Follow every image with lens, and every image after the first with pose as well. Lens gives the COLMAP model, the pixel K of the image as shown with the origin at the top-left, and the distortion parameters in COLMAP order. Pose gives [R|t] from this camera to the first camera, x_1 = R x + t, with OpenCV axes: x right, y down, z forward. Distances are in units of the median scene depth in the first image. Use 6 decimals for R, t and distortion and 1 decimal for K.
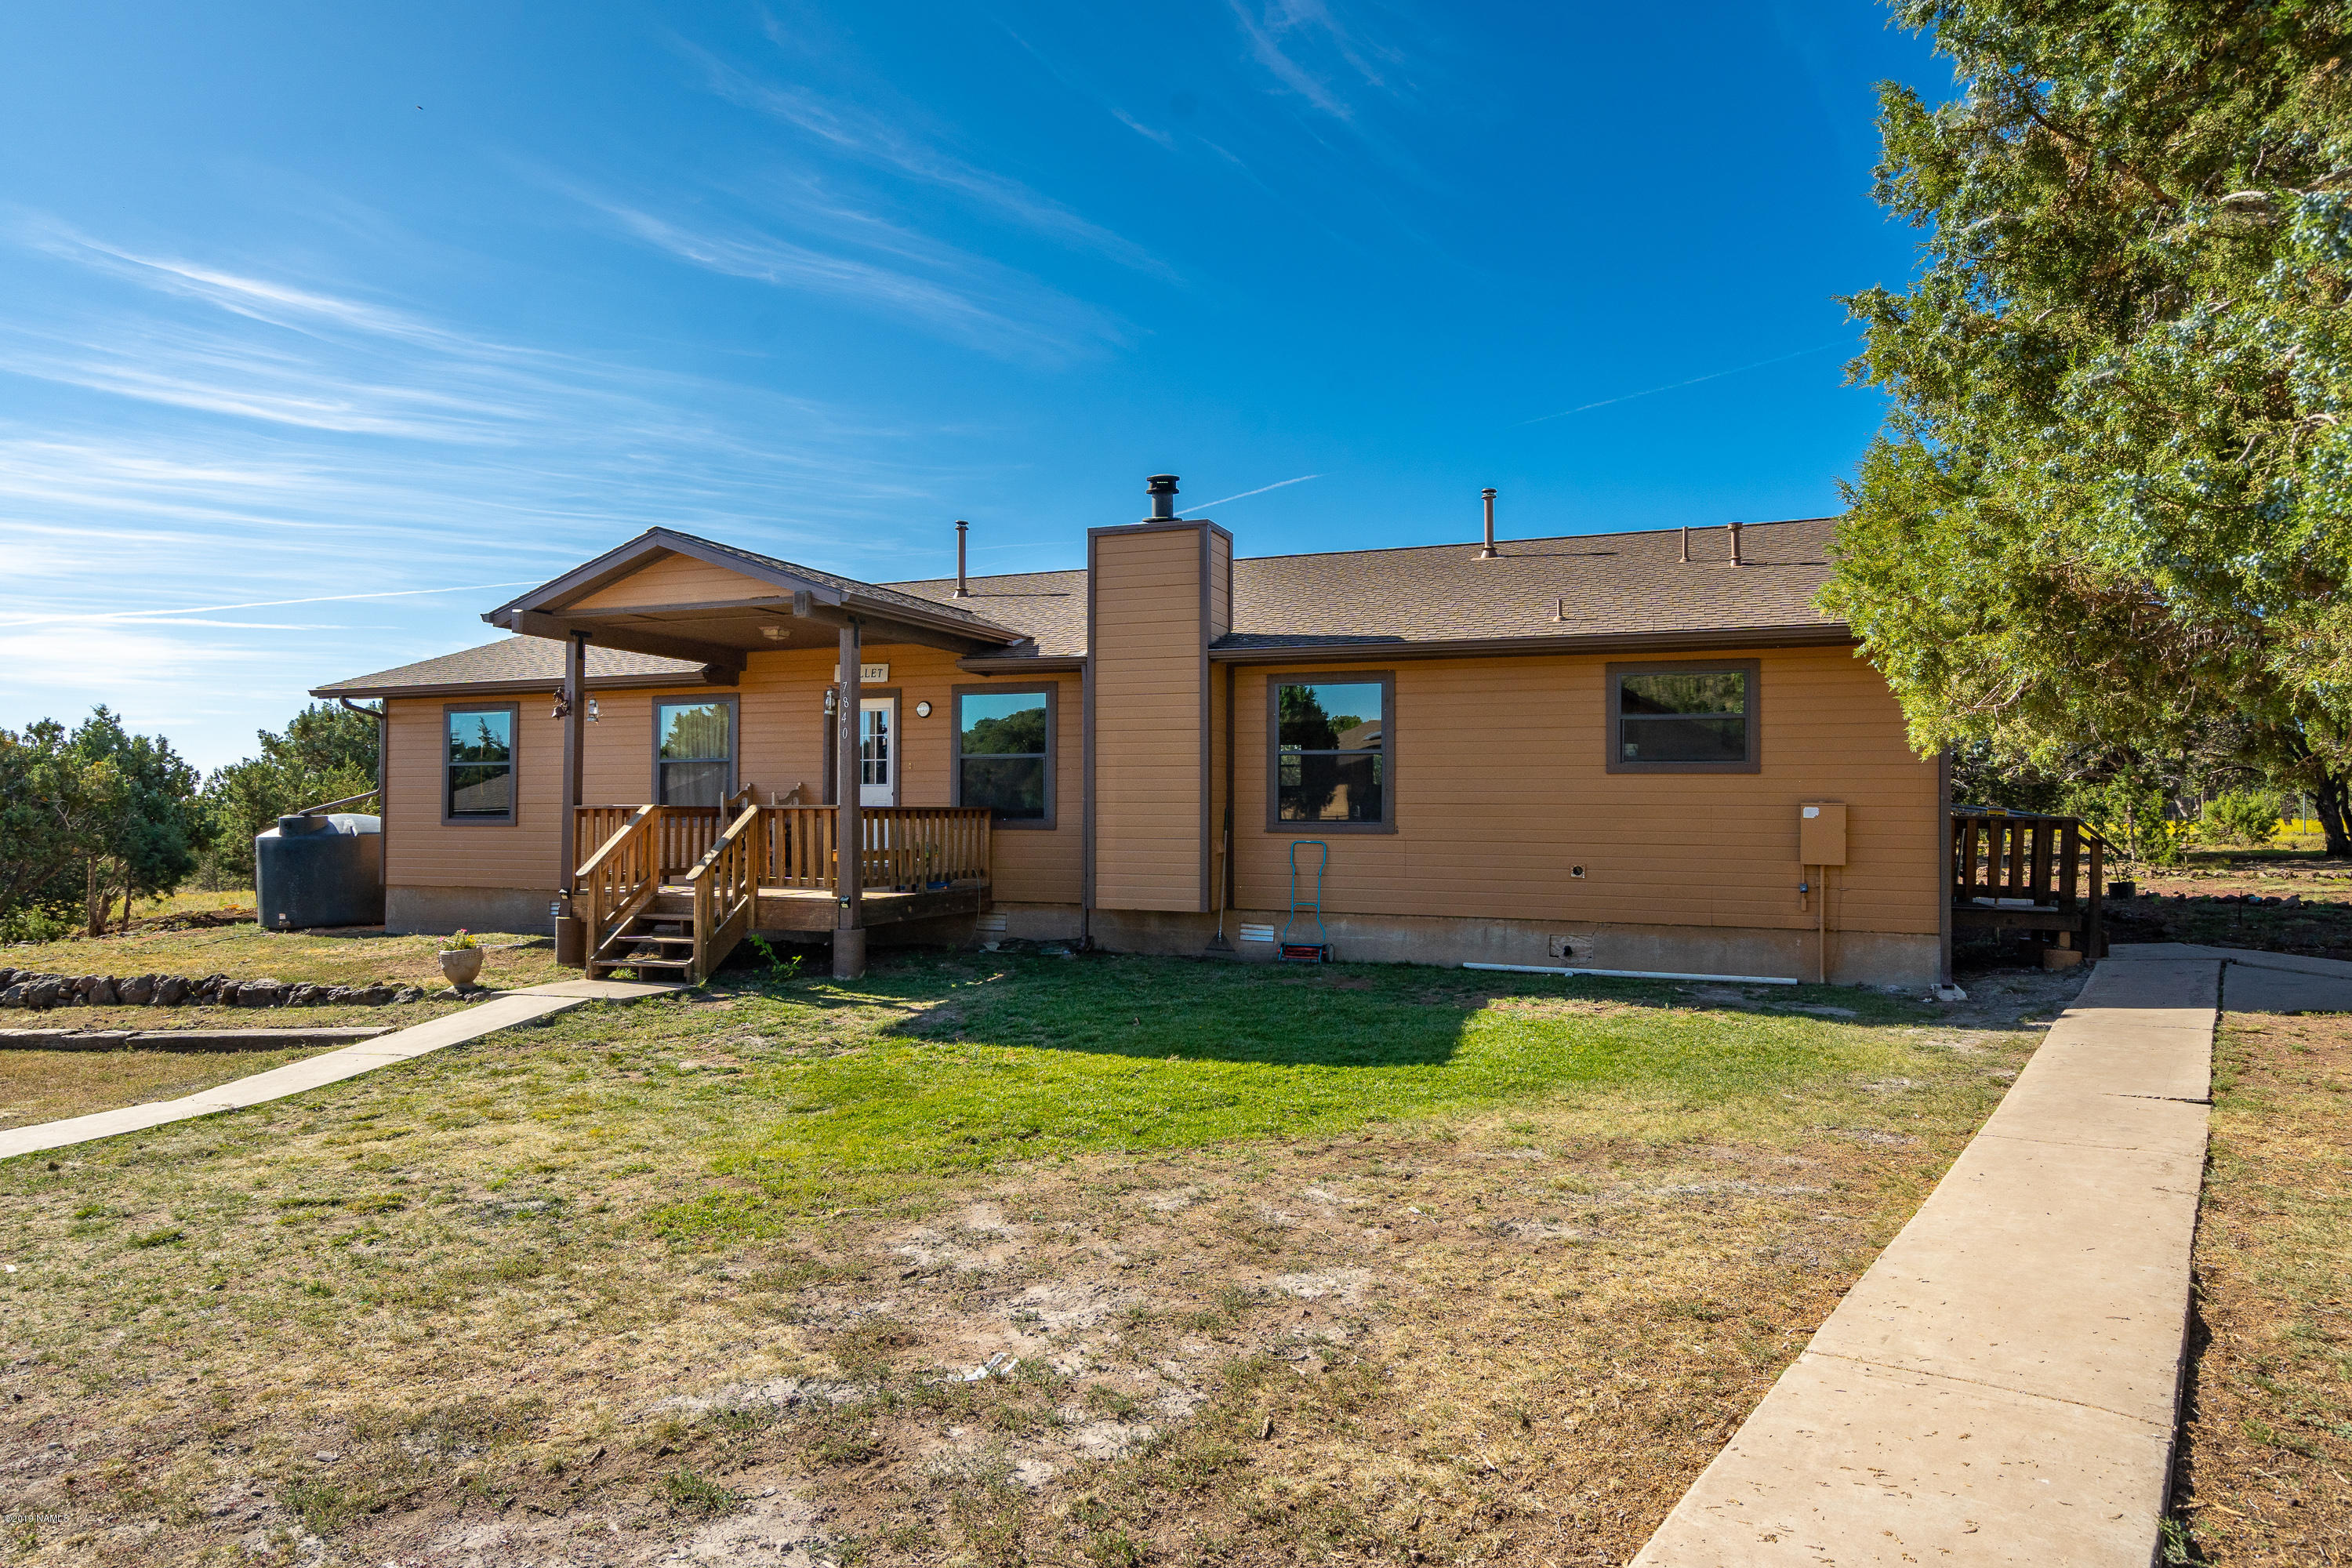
lens RADIAL K [[1408.6, 0, 1175.3], [0, 1408.6, 778.9], [0, 0, 1]] dist [0.006270, 0.001188]
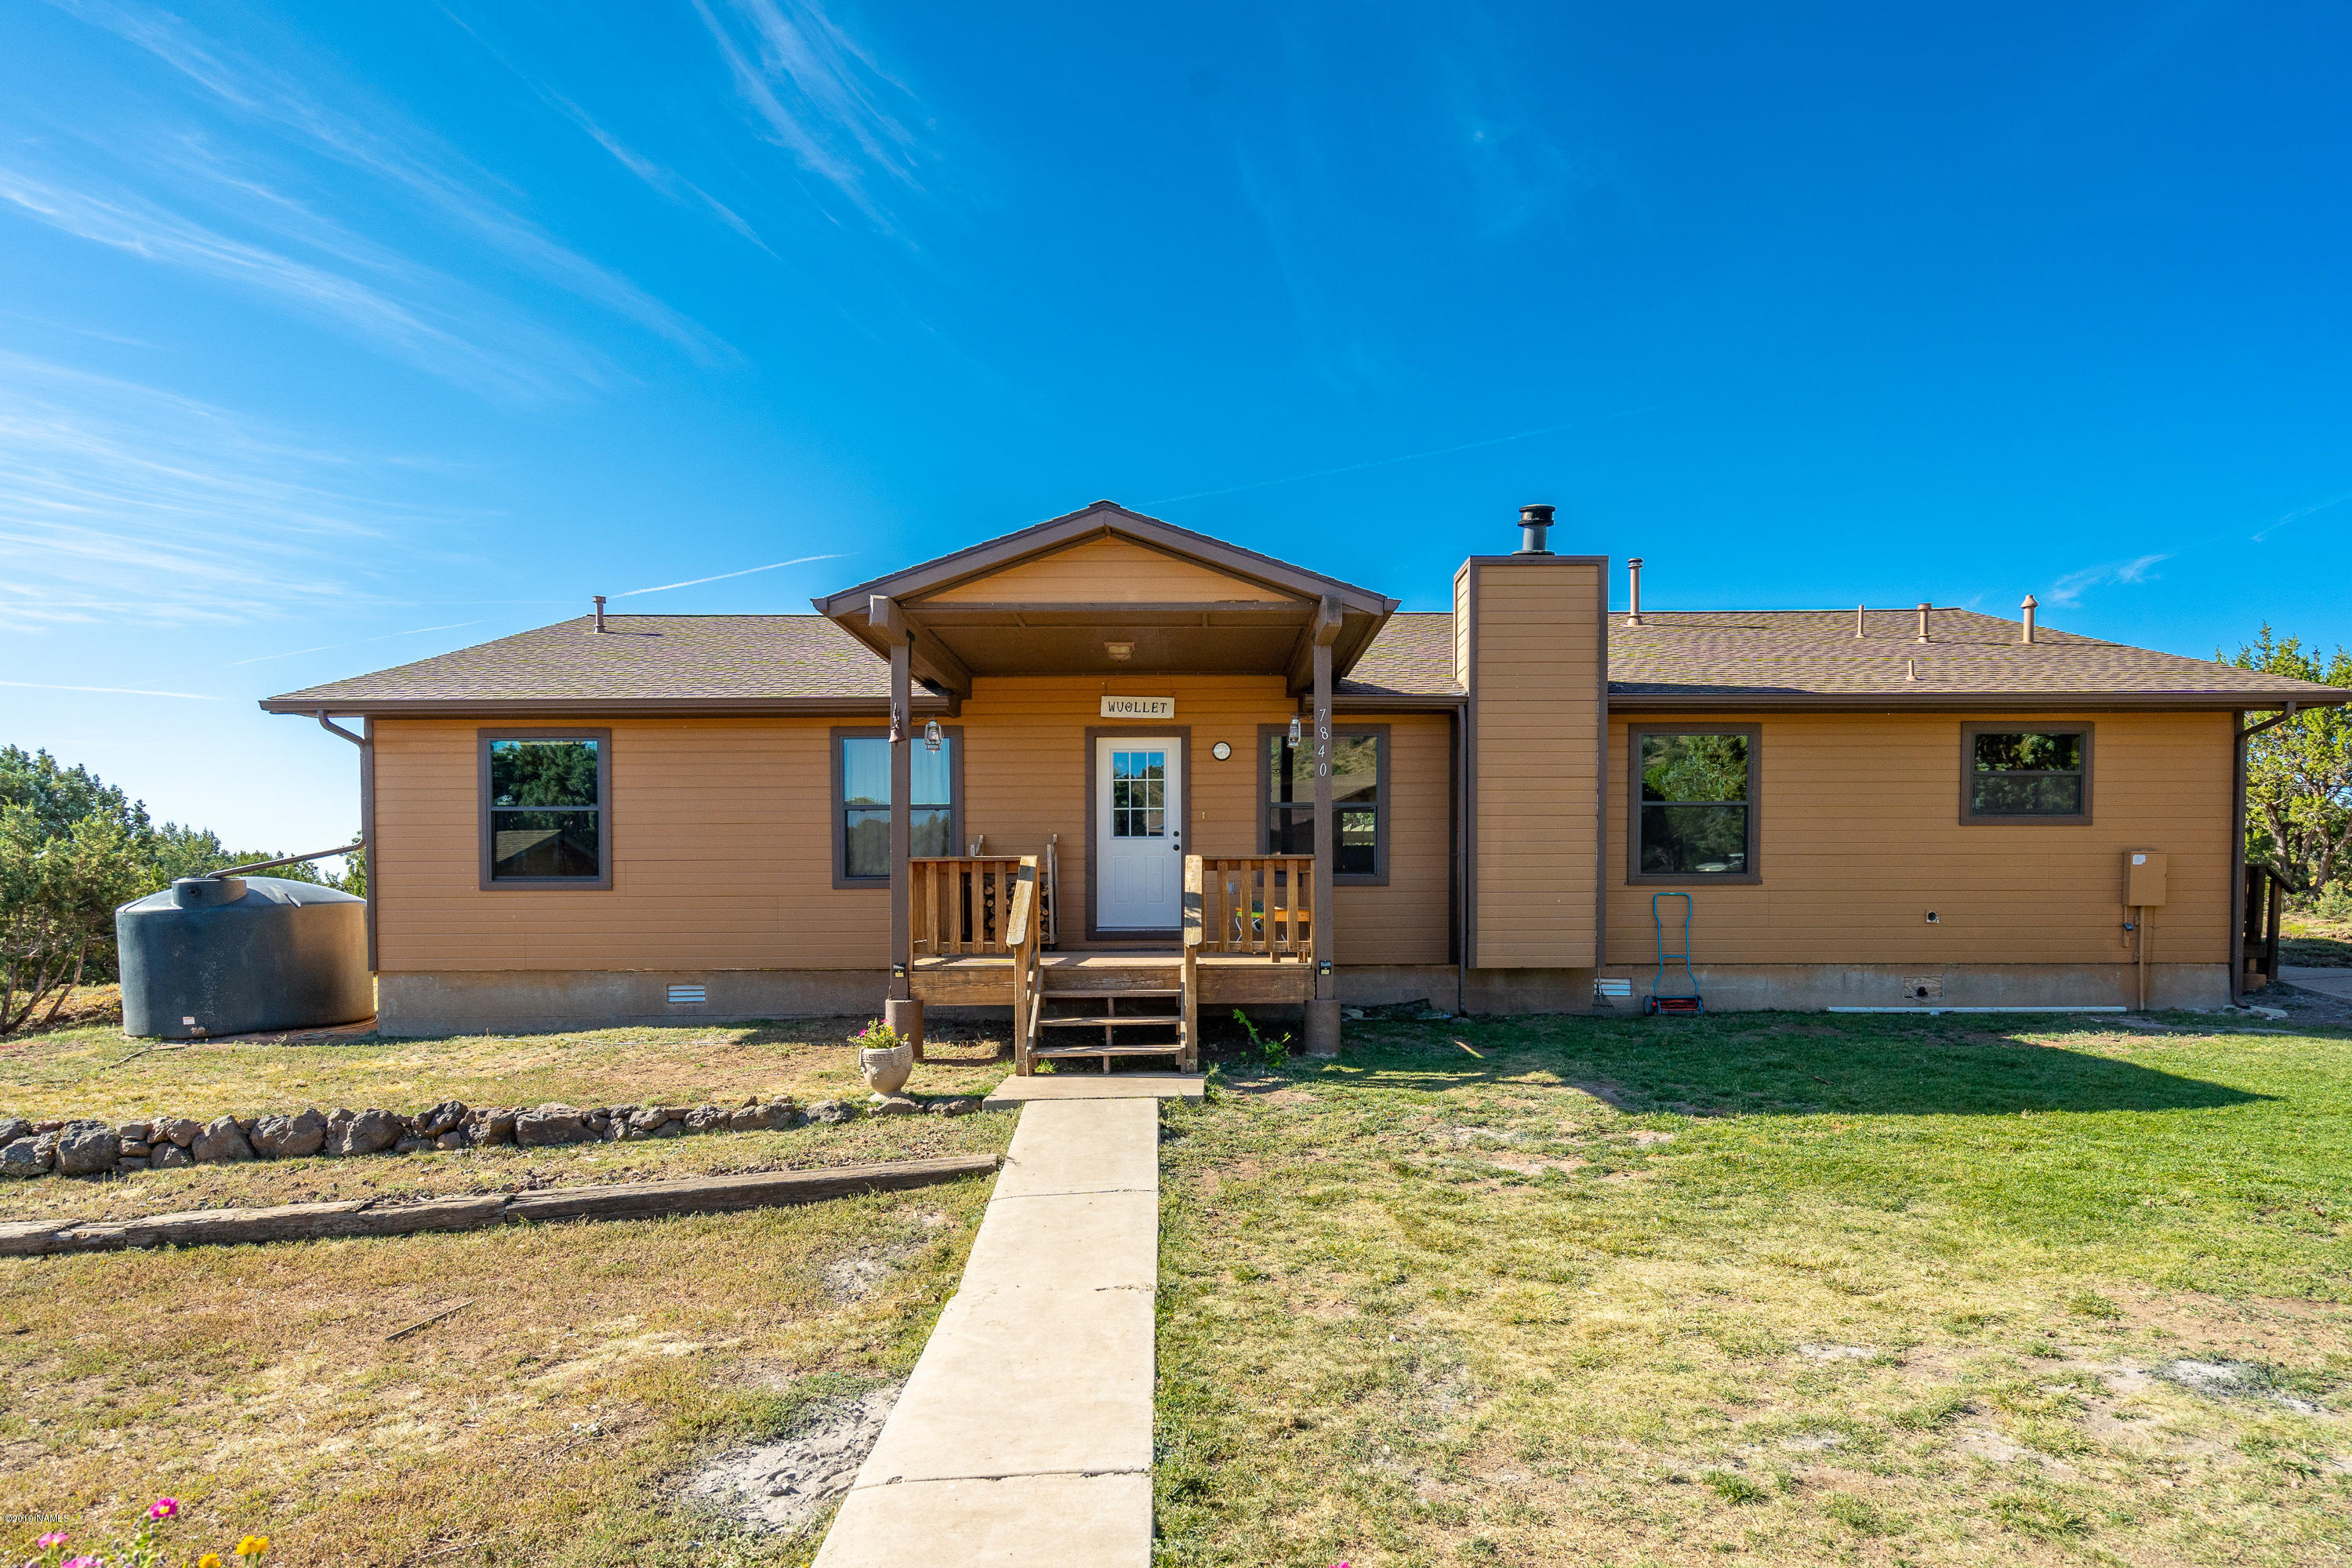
lens RADIAL K [[1311.0, 0, 1212.5], [0, 1311.0, 946.8], [0, 0, 1]] dist [0.011945, -0.003230]
pose [[0.925317, -0.027031, 0.378229, -0.551519], [-0.001138, 0.997254, 0.074055, 0.013551], [-0.379192, -0.068955, 0.922745, 0.261159]]
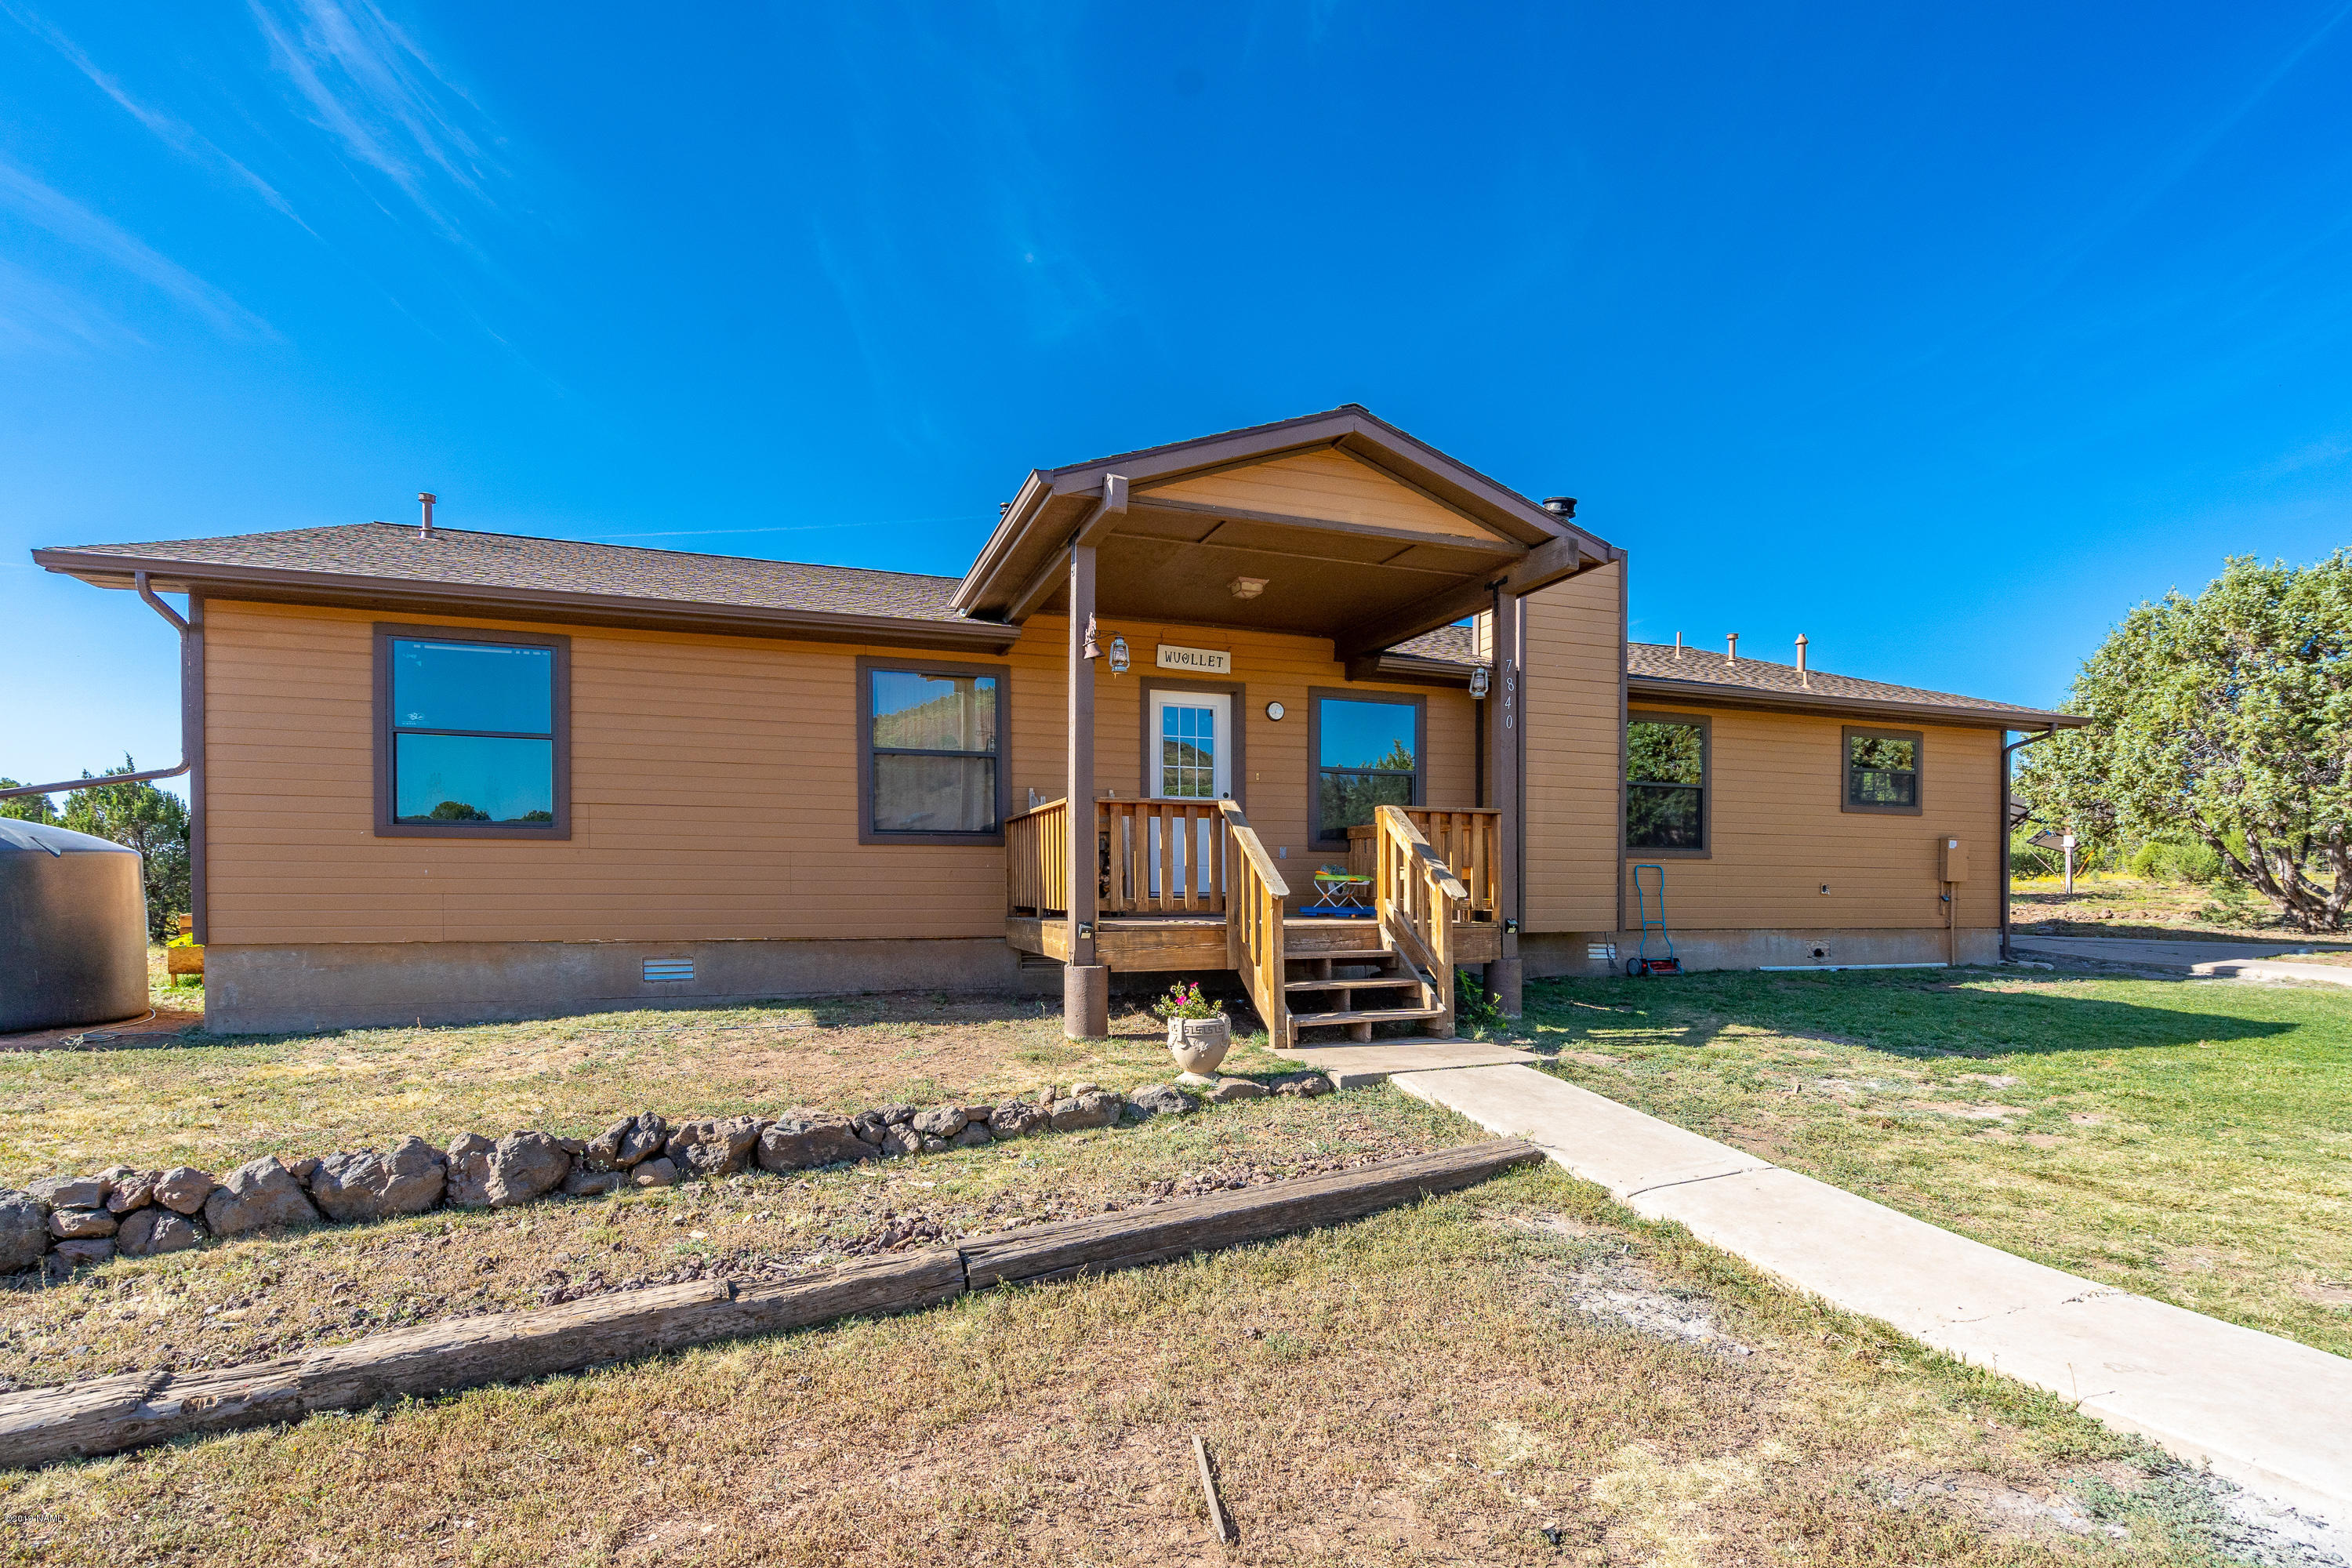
lens RADIAL K [[1140.1, 0, 1196.0], [0, 1140.1, 918.9], [0, 0, 1]] dist [-0.004130, 0.001007]
pose [[0.744297, -0.019172, 0.667574, -0.752191], [-0.018637, 0.998602, 0.049458, 0.048108], [-0.667589, -0.049253, 0.742899, 0.567471]]
